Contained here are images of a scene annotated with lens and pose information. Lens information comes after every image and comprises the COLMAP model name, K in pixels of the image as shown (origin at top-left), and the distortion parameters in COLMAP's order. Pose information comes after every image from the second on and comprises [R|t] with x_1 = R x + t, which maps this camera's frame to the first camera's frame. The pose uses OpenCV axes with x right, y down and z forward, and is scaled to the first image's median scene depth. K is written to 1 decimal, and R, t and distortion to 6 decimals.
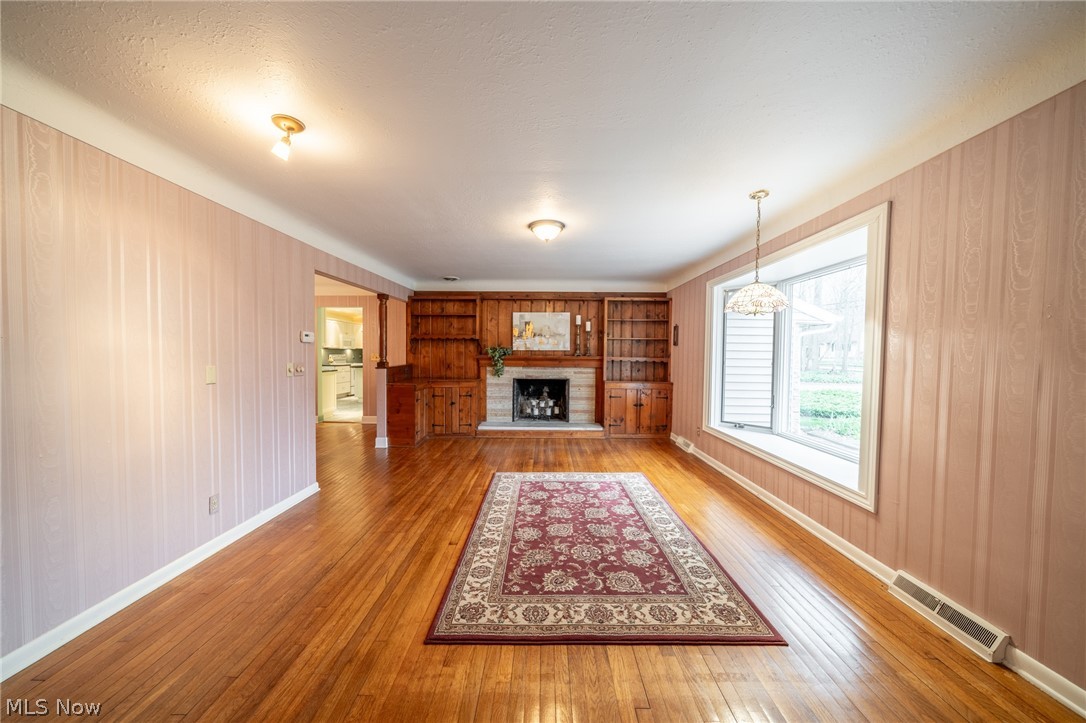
lens RADIAL K [[370.9, 0, 542.8], [0, 370.9, 354.2], [0, 0, 1]] dist [-0.000571, 0.000047]
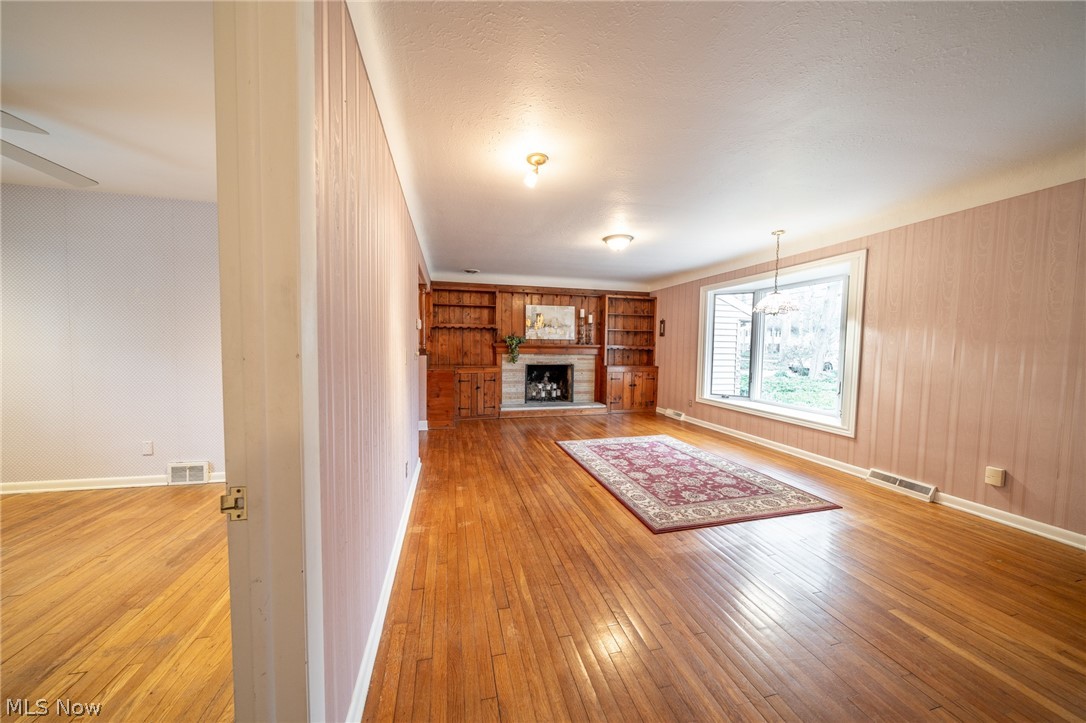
lens RADIAL K [[370.9, 0, 542.8], [0, 370.9, 354.2], [0, 0, 1]] dist [-0.000571, 0.000047]
pose [[0.966555, -0.002008, 0.256451, -0.373591], [-0.004171, 0.999714, 0.023548, 0.009753], [-0.256425, -0.023831, 0.966270, -0.099276]]
